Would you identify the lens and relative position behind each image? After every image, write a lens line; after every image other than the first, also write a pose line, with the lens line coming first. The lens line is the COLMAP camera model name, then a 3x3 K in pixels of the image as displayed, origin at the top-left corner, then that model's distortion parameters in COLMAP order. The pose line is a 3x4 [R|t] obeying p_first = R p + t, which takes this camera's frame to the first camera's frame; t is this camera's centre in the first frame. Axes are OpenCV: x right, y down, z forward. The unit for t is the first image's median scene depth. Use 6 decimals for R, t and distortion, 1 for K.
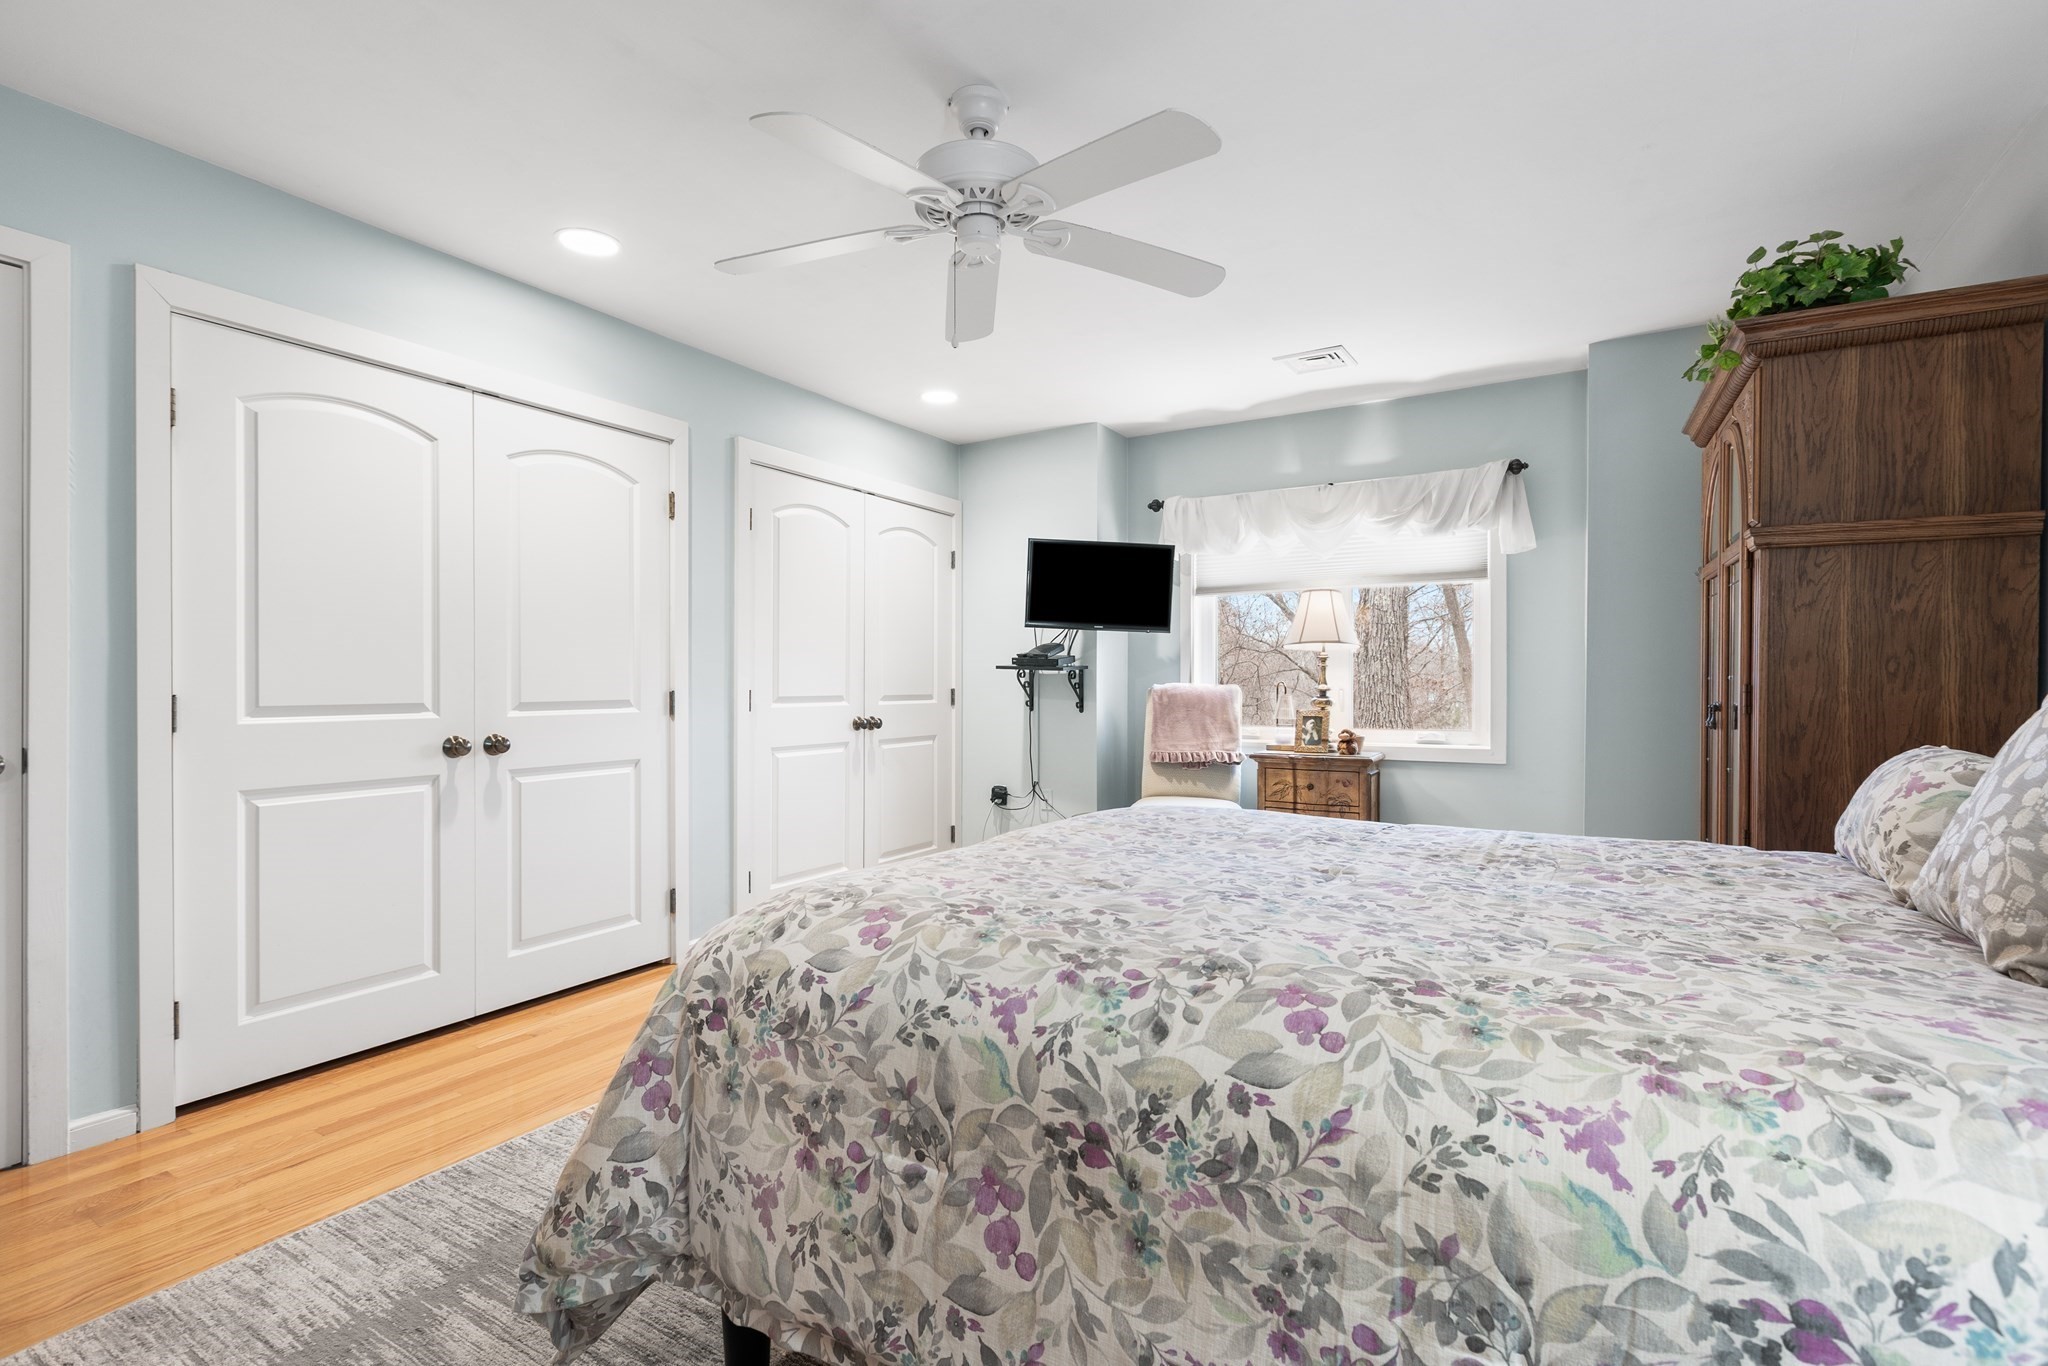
lens RADIAL K [[930.2, 0, 1024.8], [0, 930.2, 681.4], [0, 0, 1]] dist [0.006504, -0.003479]
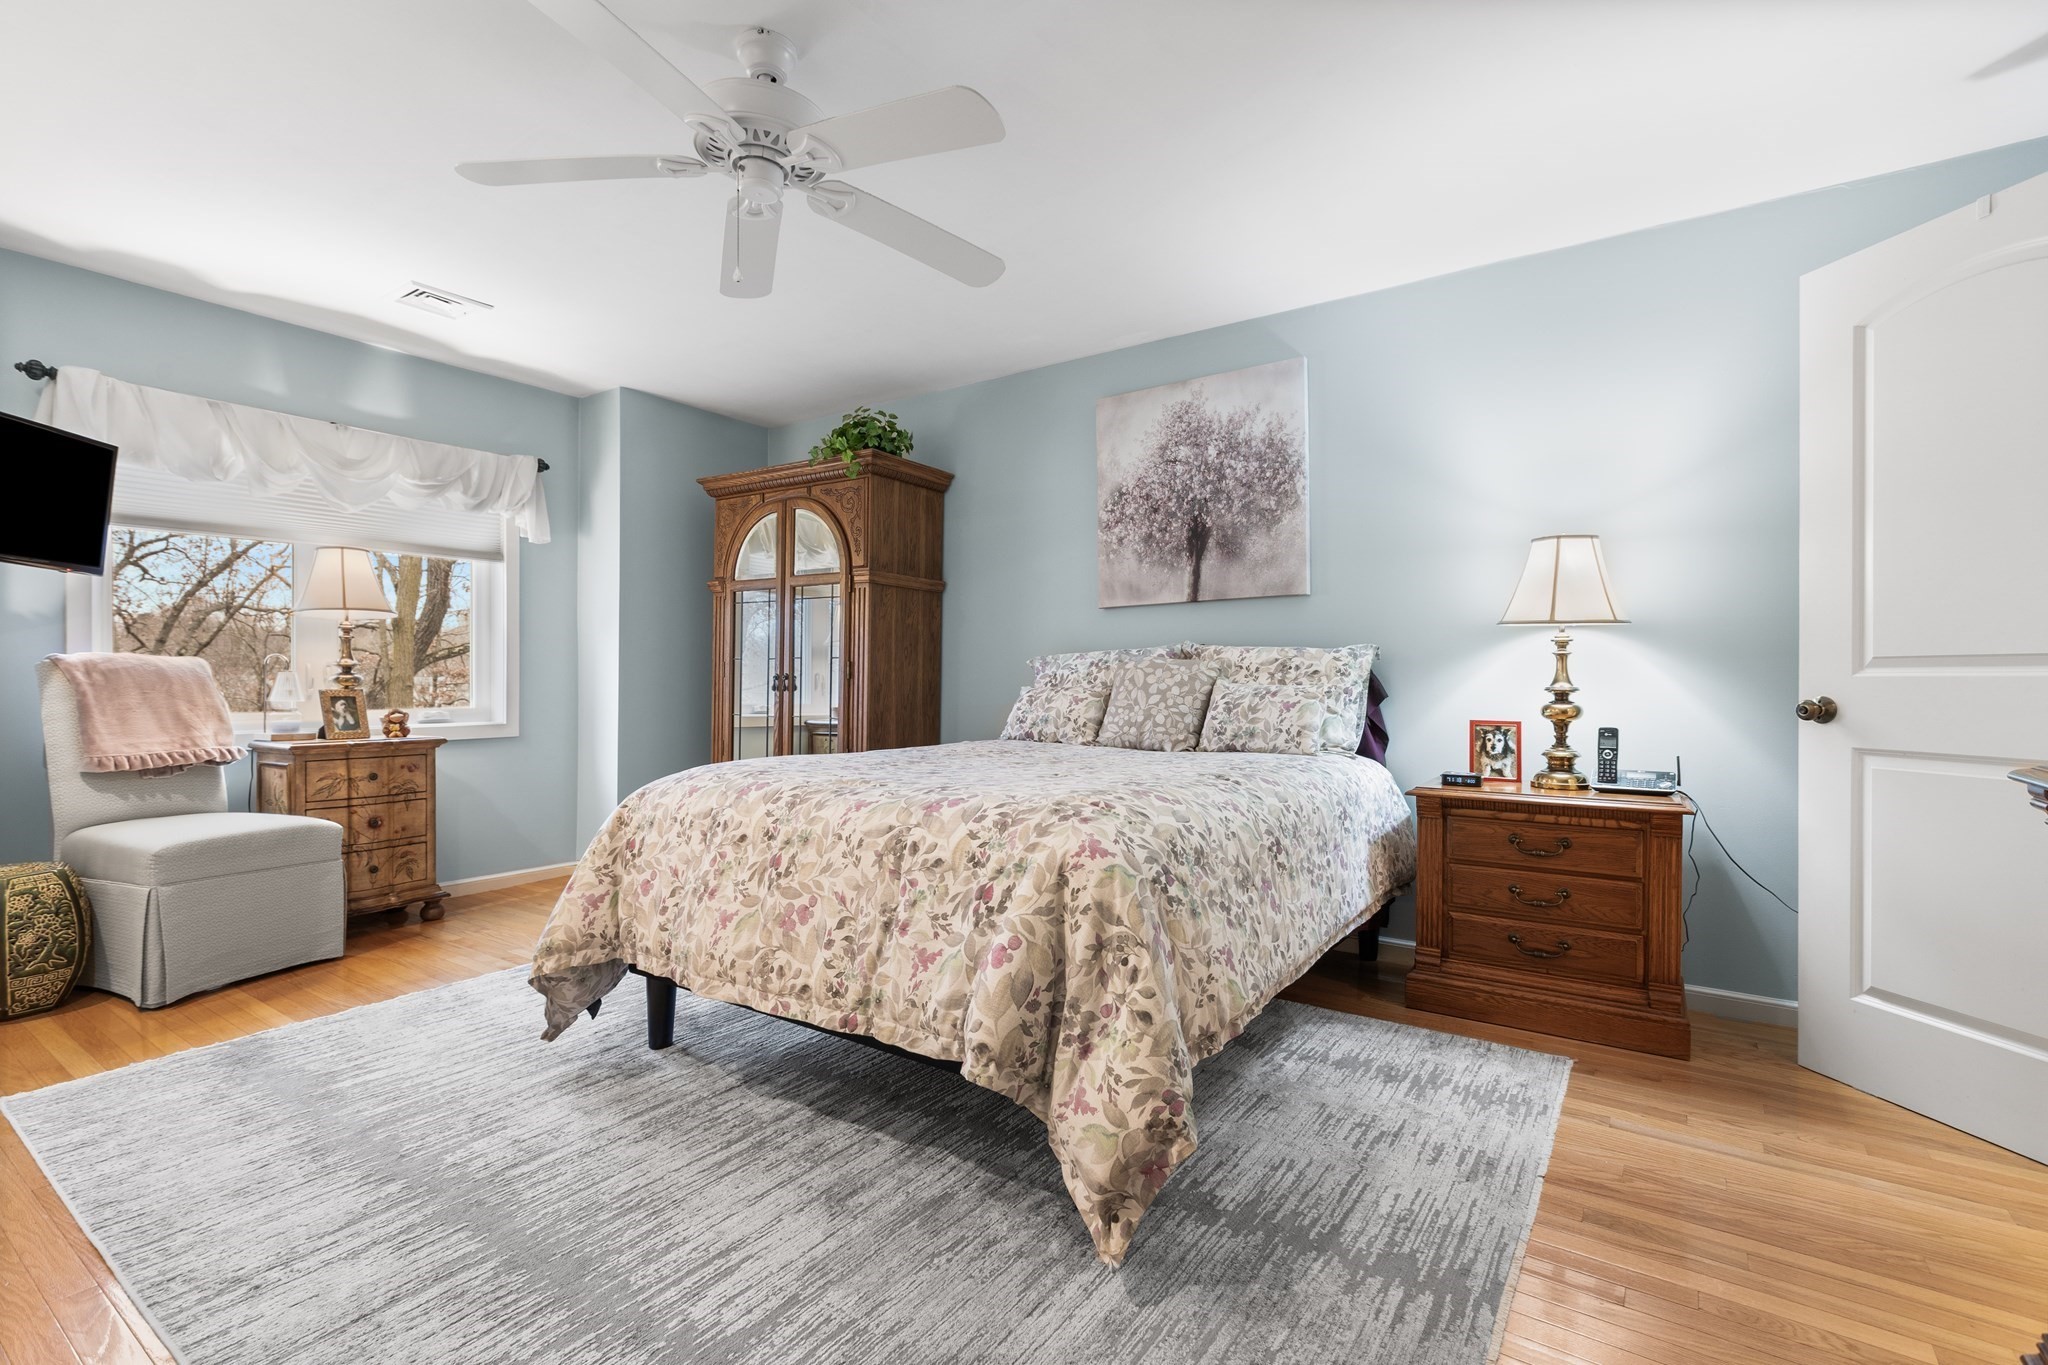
lens RADIAL K [[930.2, 0, 1025.2], [0, 930.2, 682.6], [0, 0, 1]] dist [0.006504, -0.003479]
pose [[0.064741, -0.001772, 0.997901, -0.506984], [-0.004257, 0.999989, 0.002052, 0.021013], [-0.997893, -0.004381, 0.064733, 0.331586]]
